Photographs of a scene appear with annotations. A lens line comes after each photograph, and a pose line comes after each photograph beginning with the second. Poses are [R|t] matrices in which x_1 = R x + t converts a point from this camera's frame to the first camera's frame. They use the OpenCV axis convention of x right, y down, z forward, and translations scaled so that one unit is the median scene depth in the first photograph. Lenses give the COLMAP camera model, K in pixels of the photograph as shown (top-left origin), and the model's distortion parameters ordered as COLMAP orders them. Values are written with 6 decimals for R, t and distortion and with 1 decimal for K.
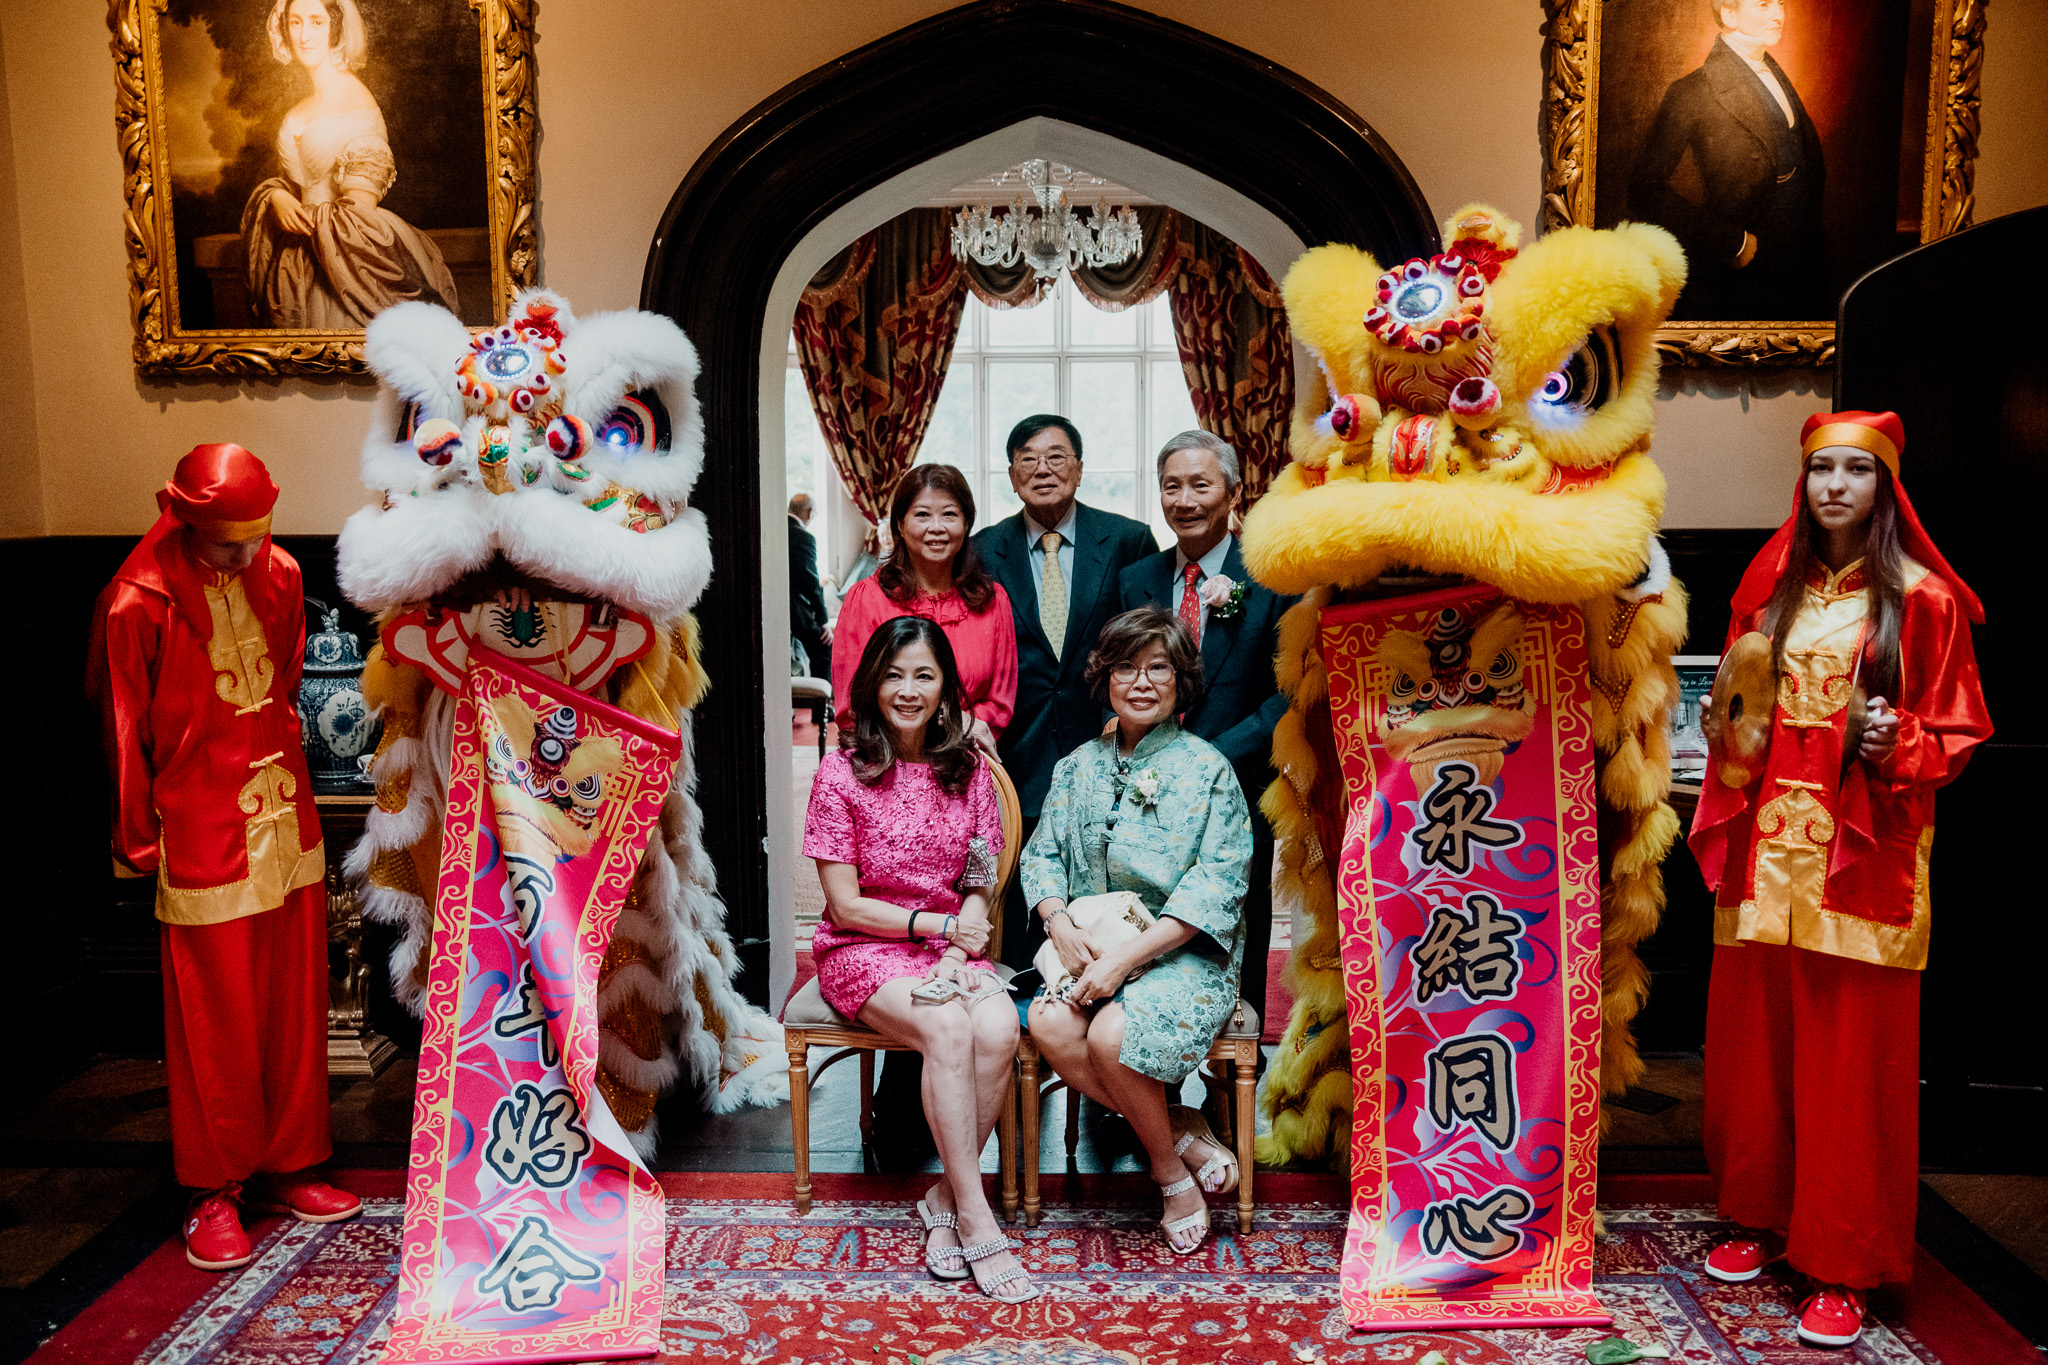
lens RADIAL K [[1662.4, 0, 995.8], [0, 1662.4, 675.4], [0, 0, 1]] dist [-0.025491, 0.009972]
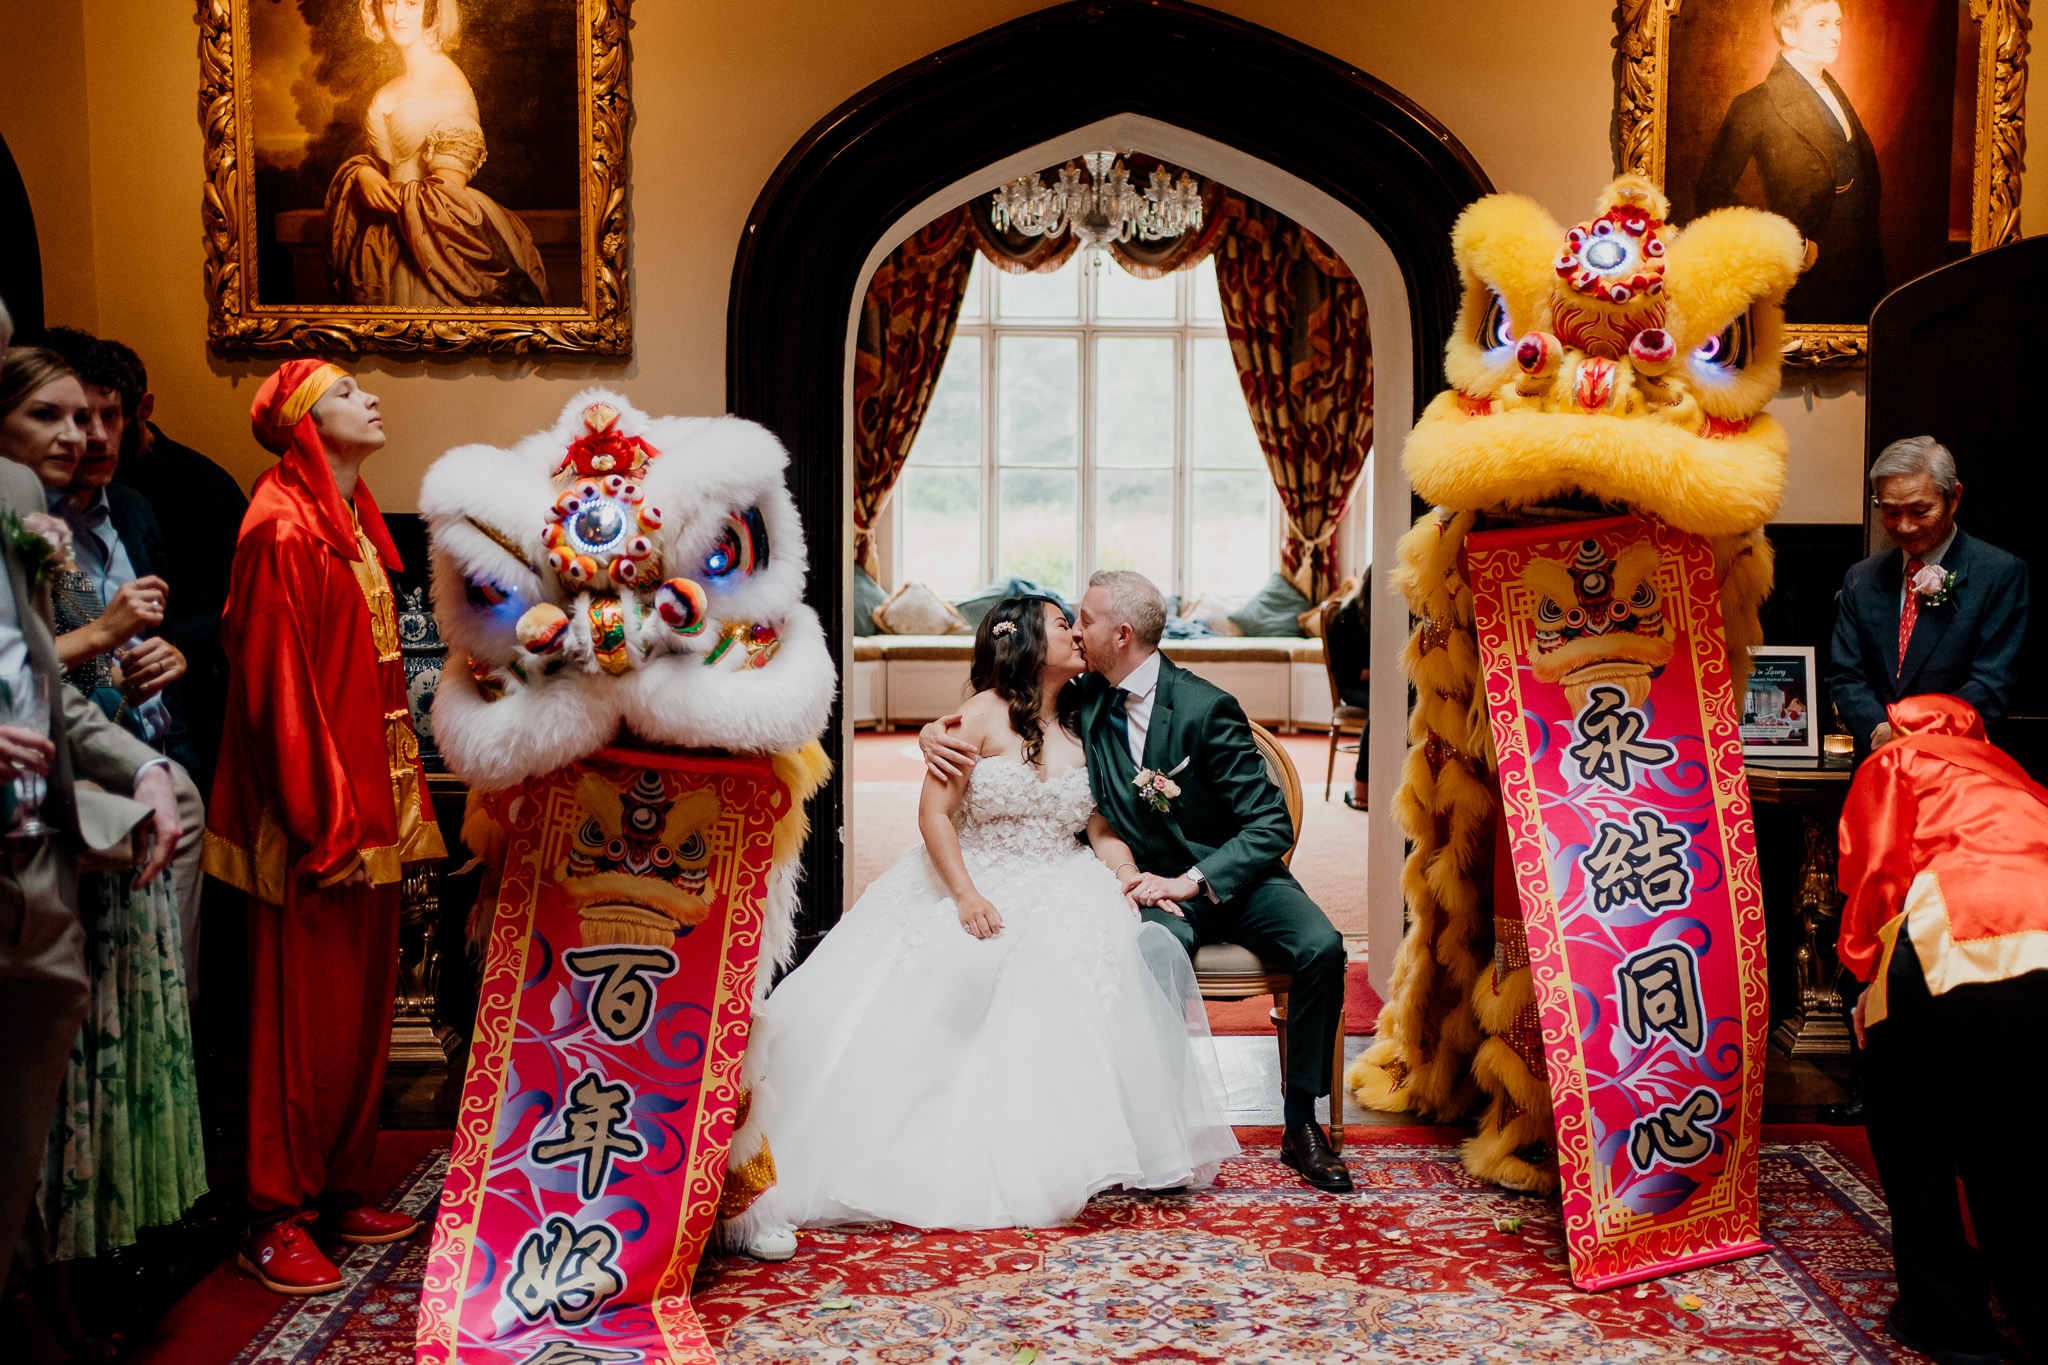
lens RADIAL K [[2583.7, 0, 1024.0], [0, 2583.7, 682.5], [0, 0, 1]] dist [0.015221, -0.053776]
pose [[0.998349, 0.008973, 0.056739, -0.123379], [-0.006545, 0.999061, -0.042832, 0.080337], [-0.057070, 0.042389, 0.997470, -0.561899]]
